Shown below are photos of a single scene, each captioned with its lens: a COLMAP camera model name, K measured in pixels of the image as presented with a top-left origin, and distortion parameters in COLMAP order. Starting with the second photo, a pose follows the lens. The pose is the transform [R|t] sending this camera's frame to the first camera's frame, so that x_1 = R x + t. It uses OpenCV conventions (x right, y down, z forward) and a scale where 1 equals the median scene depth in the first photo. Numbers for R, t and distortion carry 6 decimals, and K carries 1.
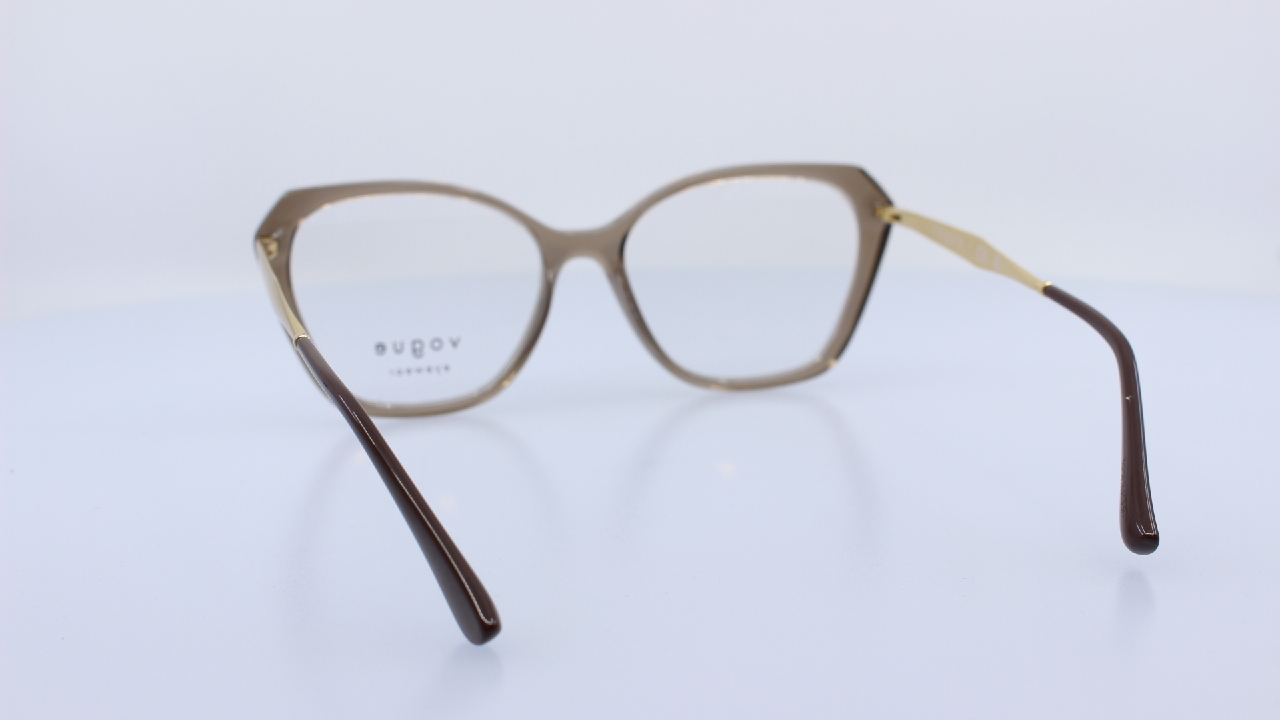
lens RADIAL K [[1786.2, 0, 640.0], [0, 1786.2, 360.0], [0, 0, 1]] dist [-0.007754, 0.027370]
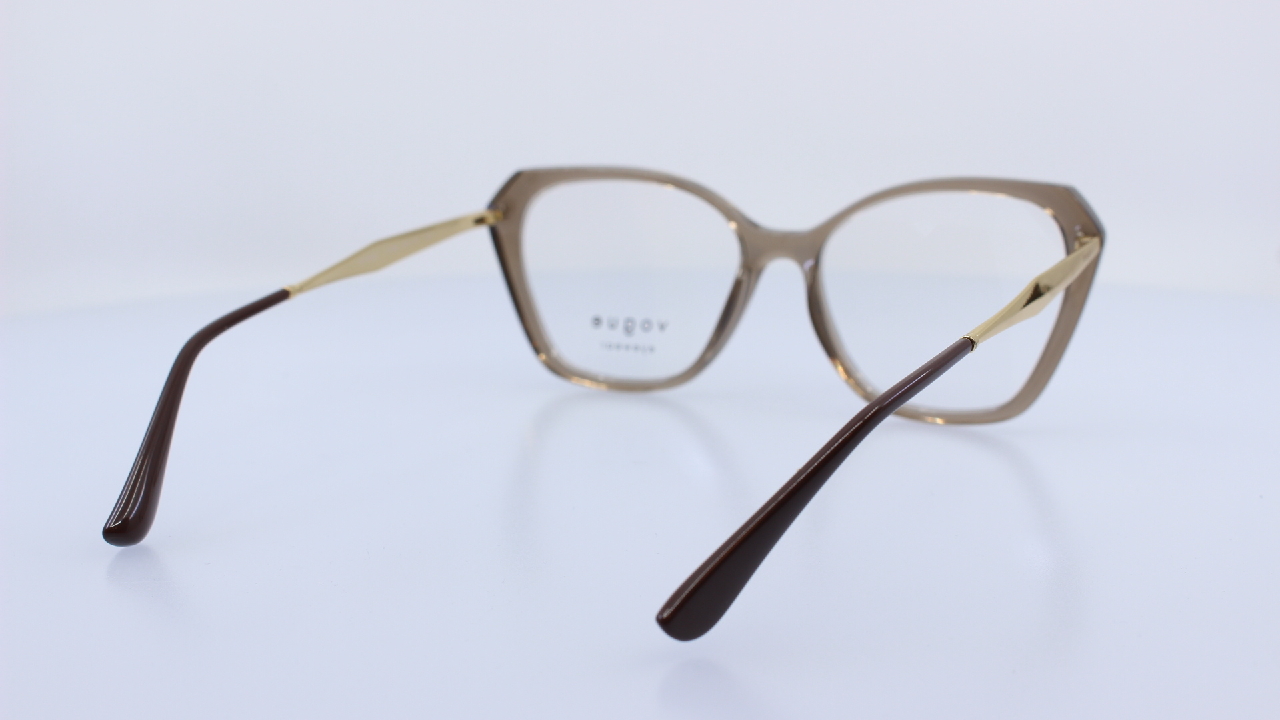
lens RADIAL K [[1786.2, 0, 640.0], [0, 1786.2, 360.0], [0, 0, 1]] dist [-0.007754, 0.027370]
pose [[0.723370, 0.135120, -0.677110, 0.599731], [-0.135284, 0.989393, 0.052911, -0.043863], [0.677078, 0.053328, 0.733977, 0.225920]]
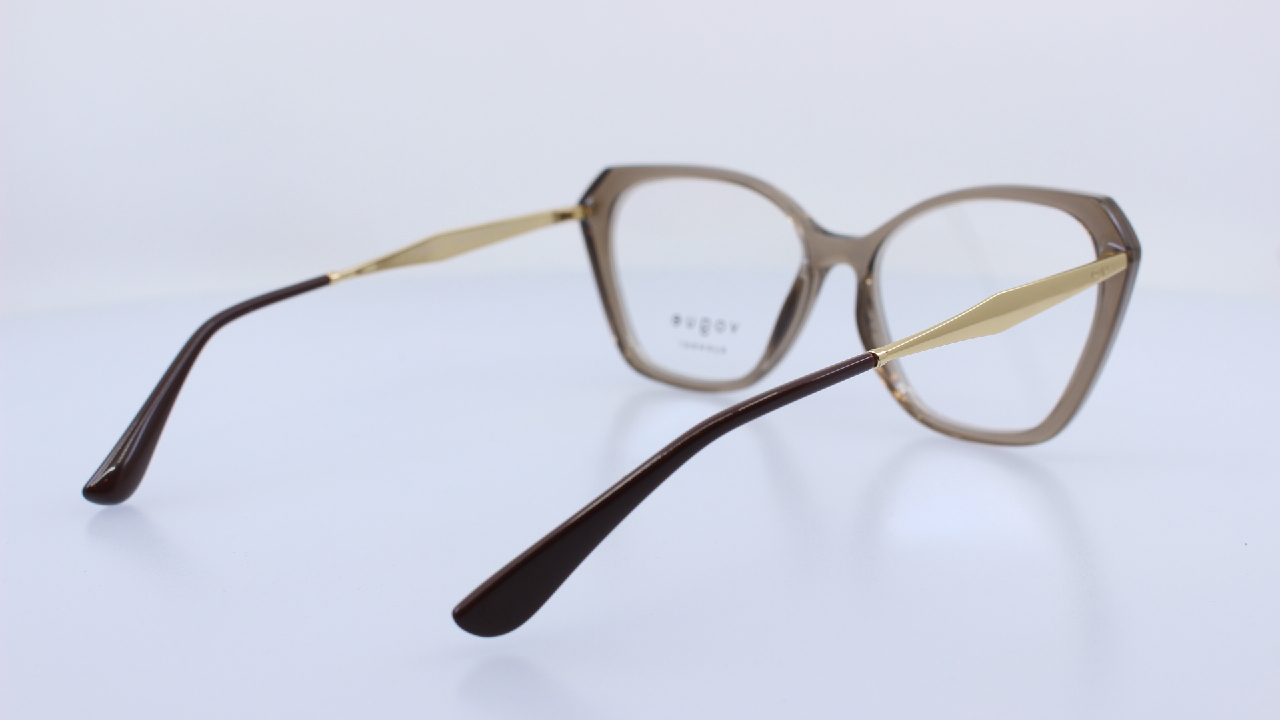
lens RADIAL K [[1786.2, 0, 640.0], [0, 1786.2, 360.0], [0, 0, 1]] dist [-0.007754, 0.027370]
pose [[0.516229, 0.170168, -0.839375, 0.743227], [-0.165367, 0.981424, 0.097263, -0.083250], [0.840334, 0.088595, 0.534780, 0.403884]]
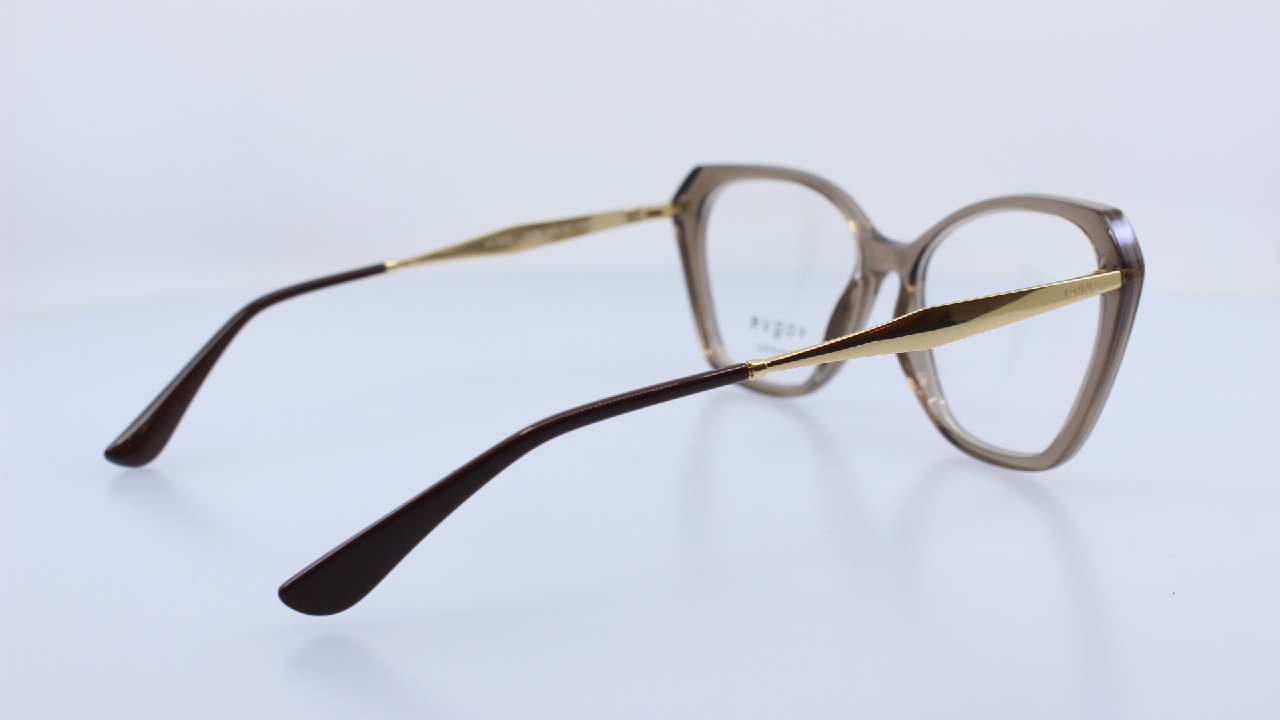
lens RADIAL K [[1786.2, 0, 640.0], [0, 1786.2, 360.0], [0, 0, 1]] dist [-0.007754, 0.027370]
pose [[0.265105, 0.189502, -0.945414, 0.833252], [-0.182900, 0.972579, 0.143659, -0.123094], [0.946714, 0.134831, 0.292495, 0.622539]]
